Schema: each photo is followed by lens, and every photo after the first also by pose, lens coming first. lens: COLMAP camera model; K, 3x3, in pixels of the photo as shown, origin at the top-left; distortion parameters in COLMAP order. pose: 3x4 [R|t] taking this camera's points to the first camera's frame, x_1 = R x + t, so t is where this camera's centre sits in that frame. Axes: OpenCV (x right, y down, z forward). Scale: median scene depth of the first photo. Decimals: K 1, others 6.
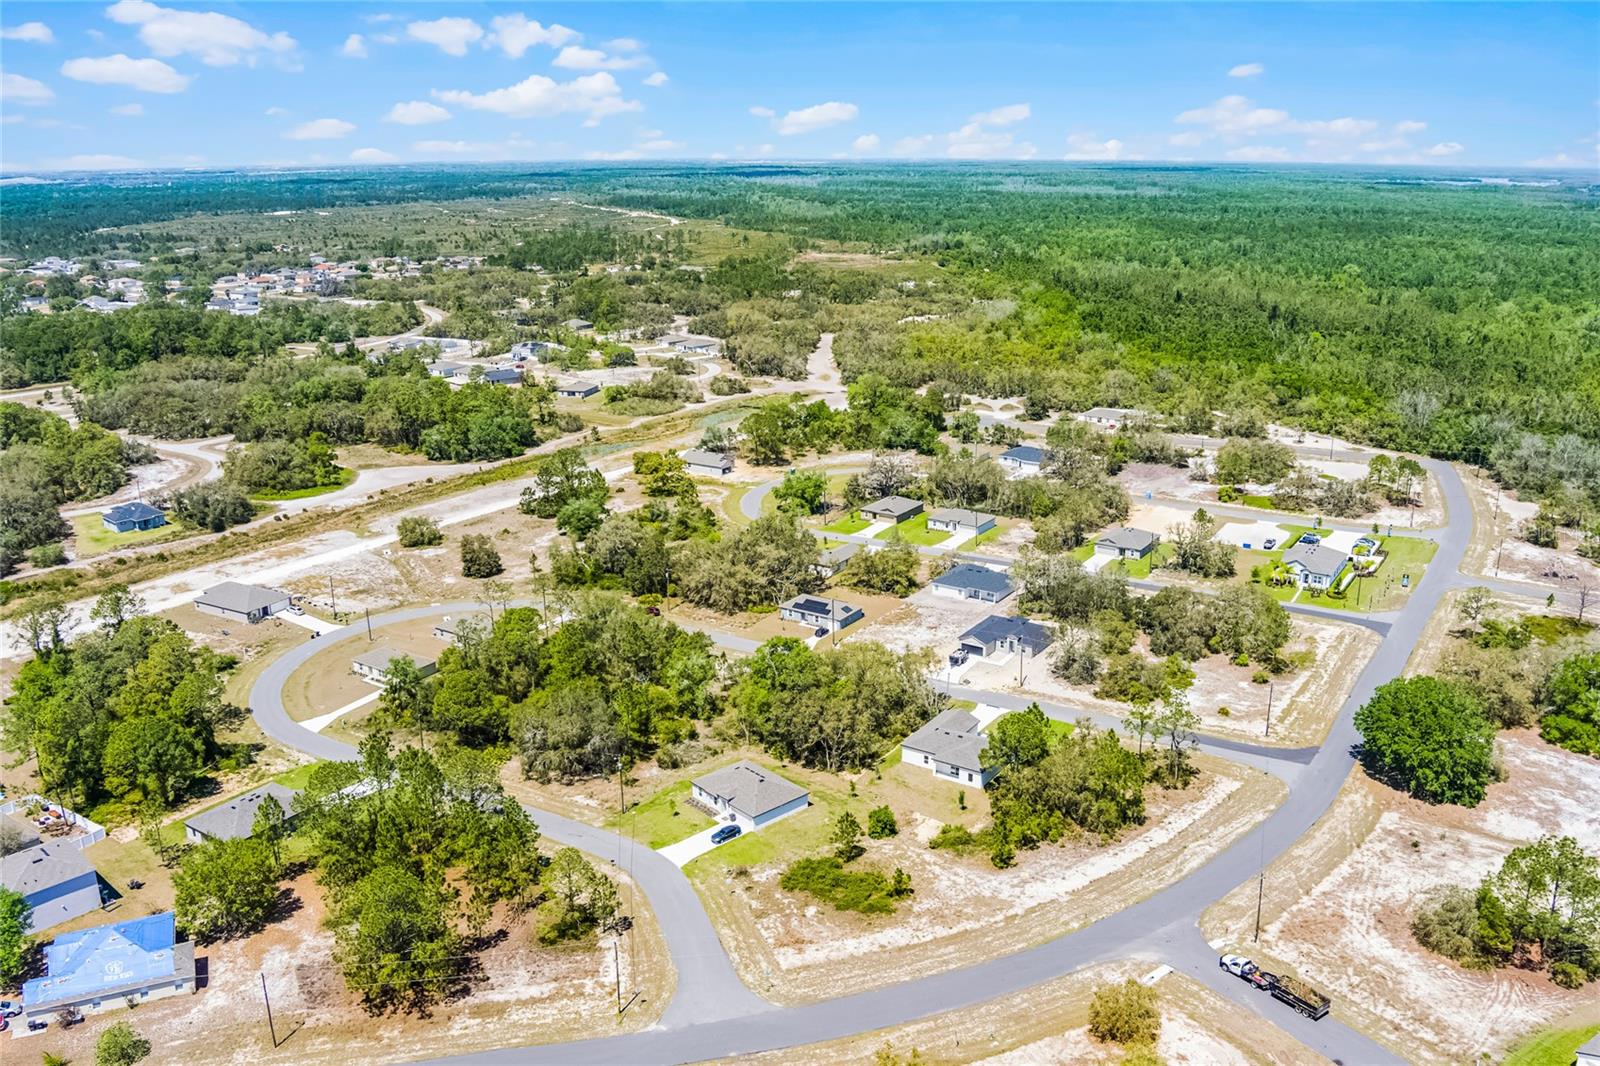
lens RADIAL K [[1296.1, 0, 800.0], [0, 1296.1, 533.0], [0, 0, 1]] dist [-0.073182, 0.009993]
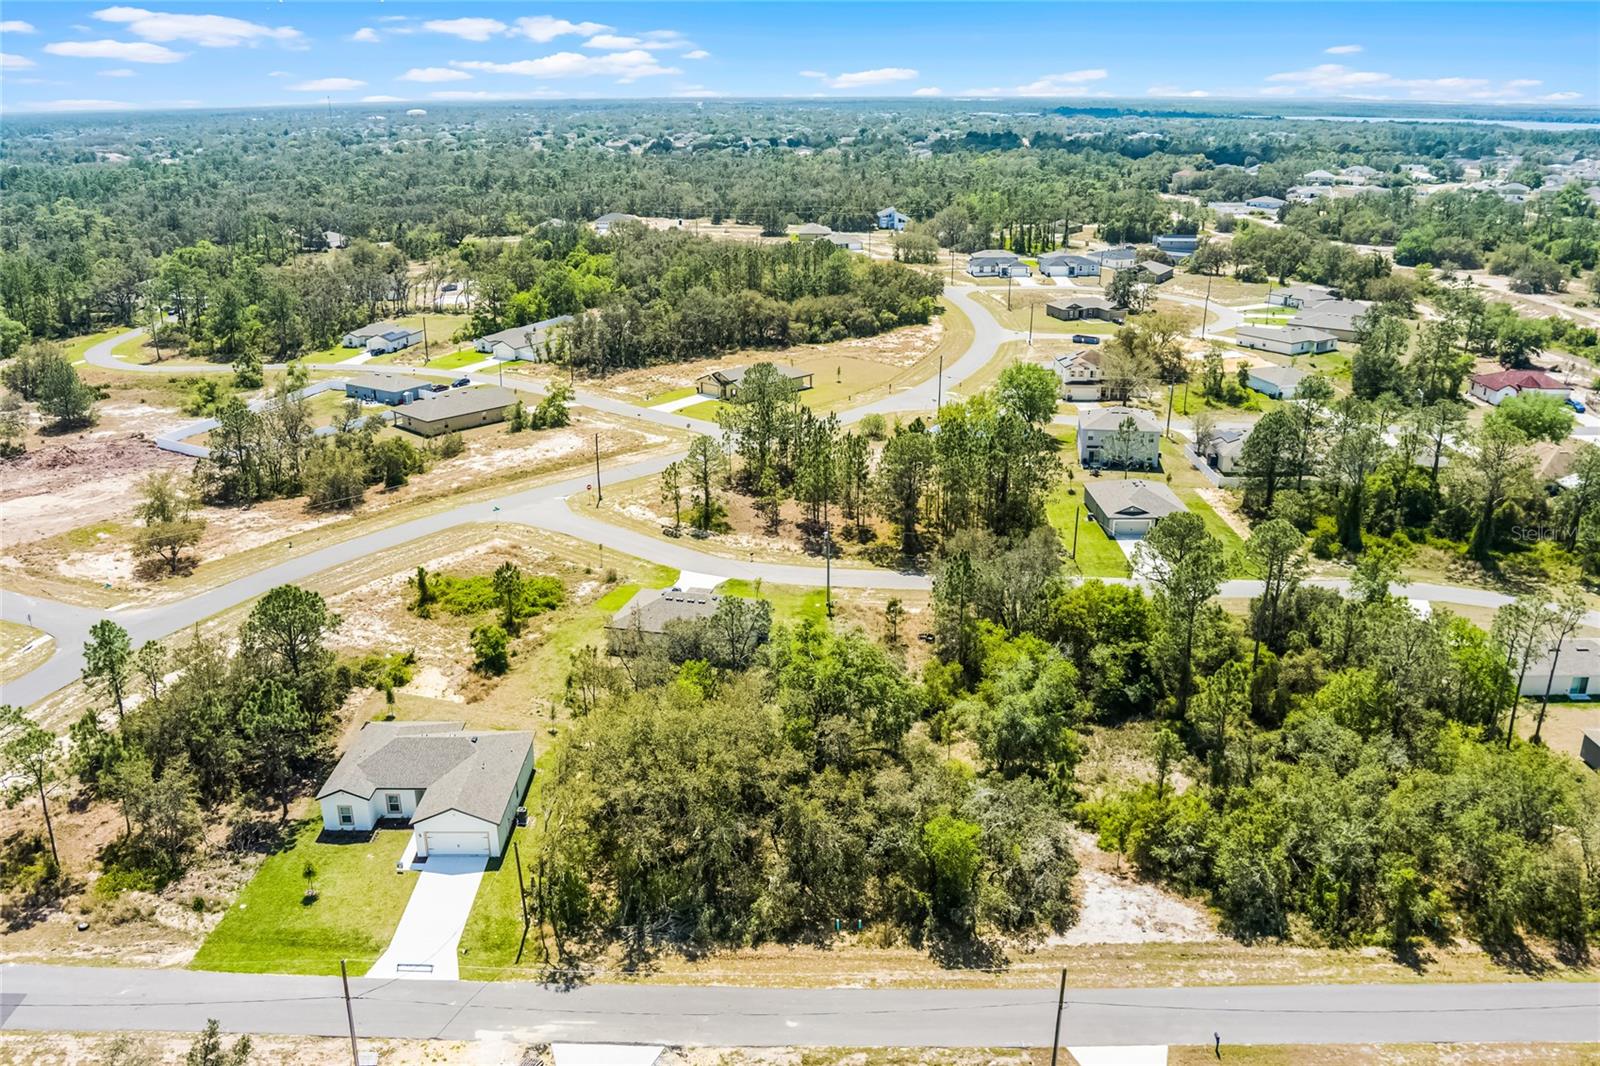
lens RADIAL K [[1290.1, 0, 800.2], [0, 1290.1, 550.8], [0, 0, 1]] dist [-0.073419, 0.016305]
pose [[-0.833276, 0.193564, -0.517866, 0.147889], [-0.151550, 0.820854, 0.550665, -0.125353], [0.531681, 0.537338, -0.654663, 0.814103]]
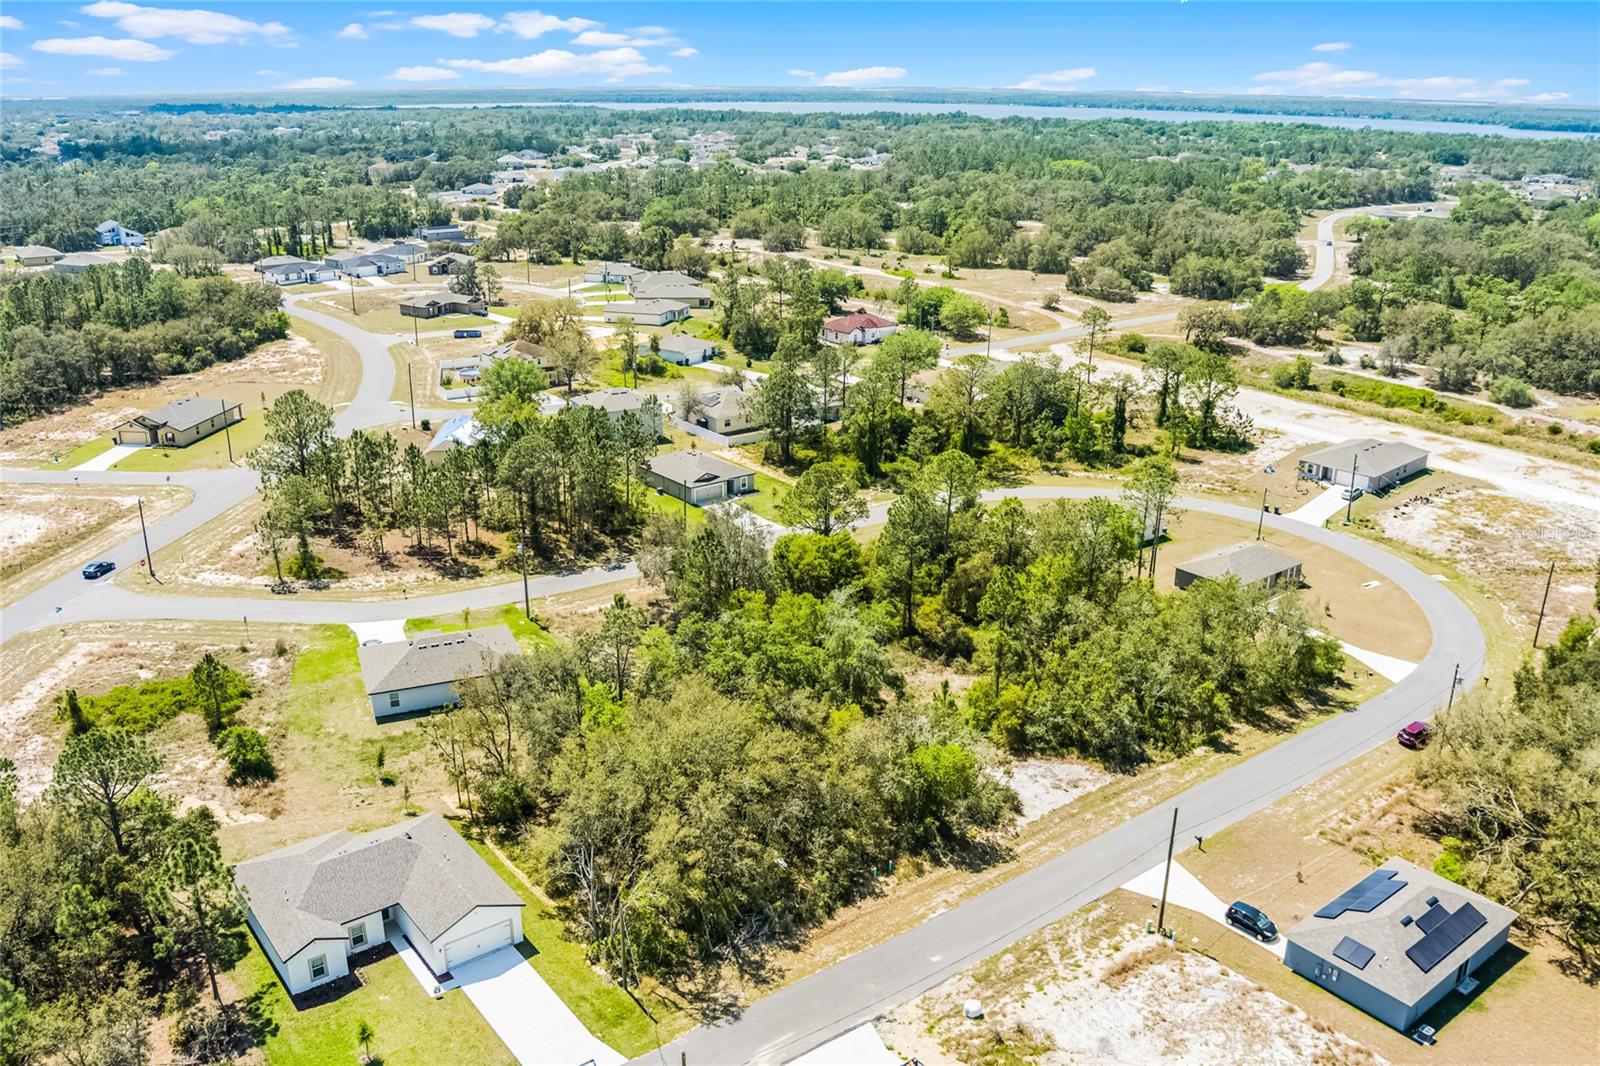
lens RADIAL K [[1290.1, 0, 800.2], [0, 1290.1, 550.8], [0, 0, 1]] dist [-0.073419, 0.016305]
pose [[-0.323570, 0.327478, -0.887728, 0.252341], [-0.274888, 0.865200, 0.419363, -0.093495], [0.905394, 0.379719, -0.189933, 0.699168]]
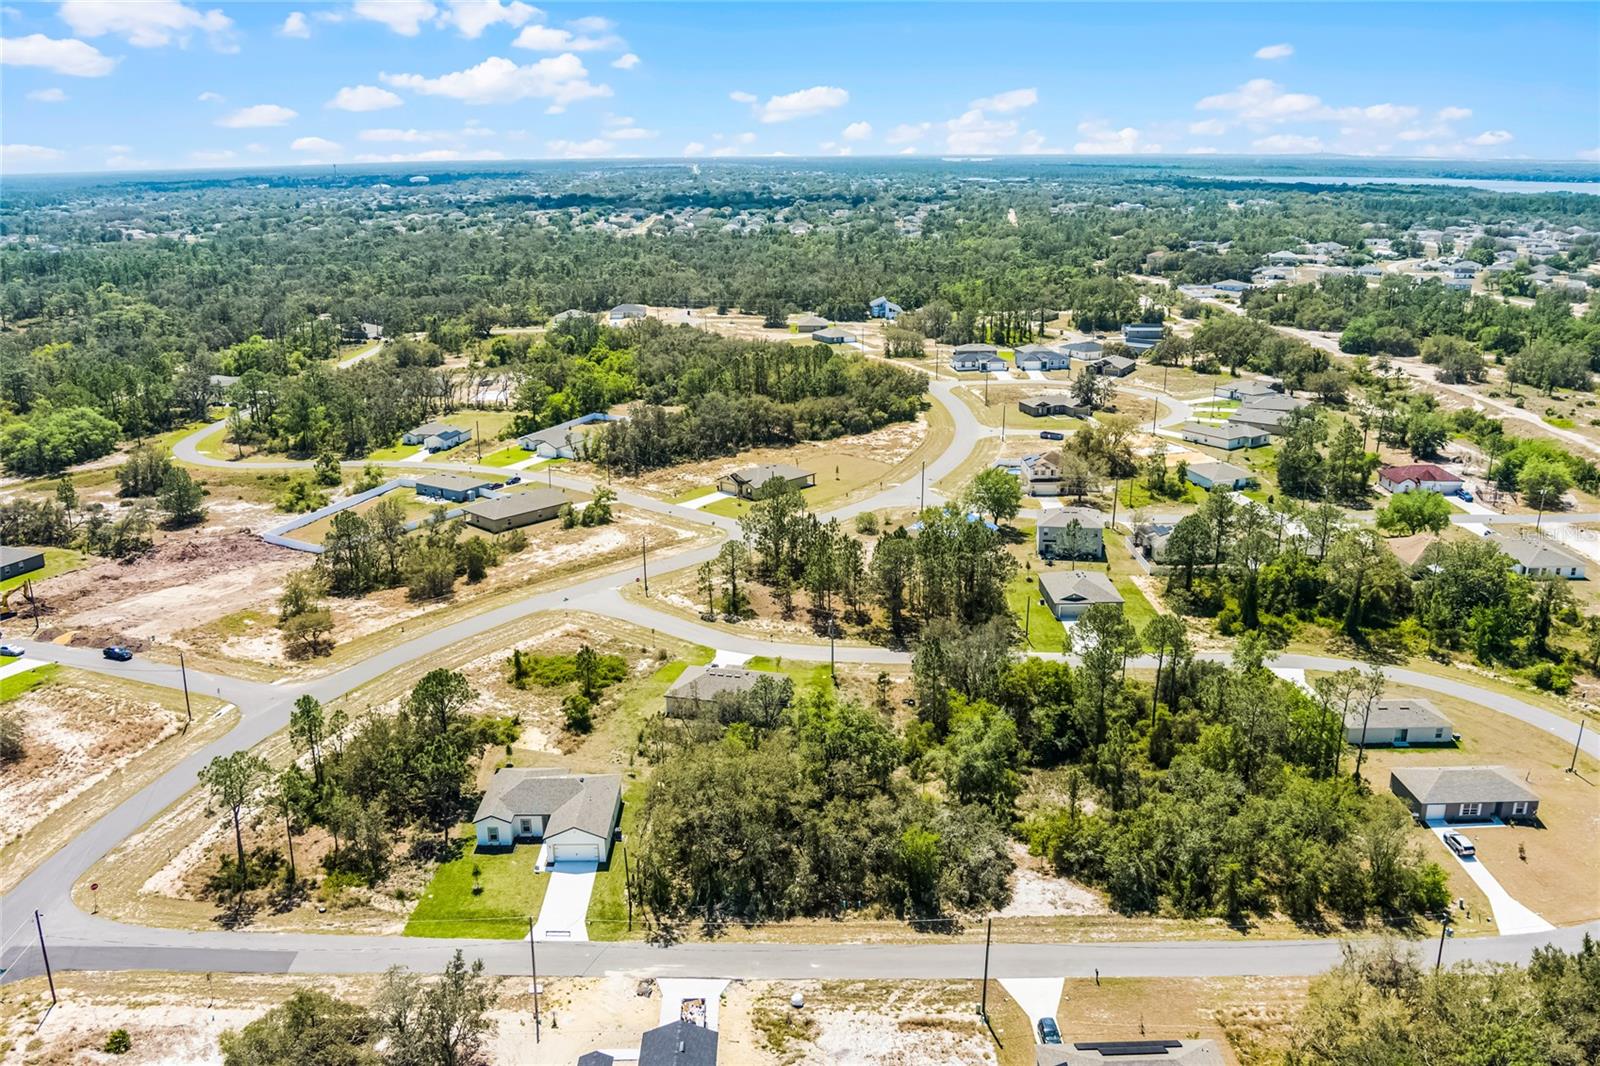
lens RADIAL K [[1290.1, 0, 800.2], [0, 1290.1, 550.8], [0, 0, 1]] dist [-0.073419, 0.016305]
pose [[-0.830446, 0.176784, -0.528306, 0.214340], [-0.148243, 0.844002, 0.515447, -0.202749], [0.537014, 0.506368, -0.674690, 0.884685]]
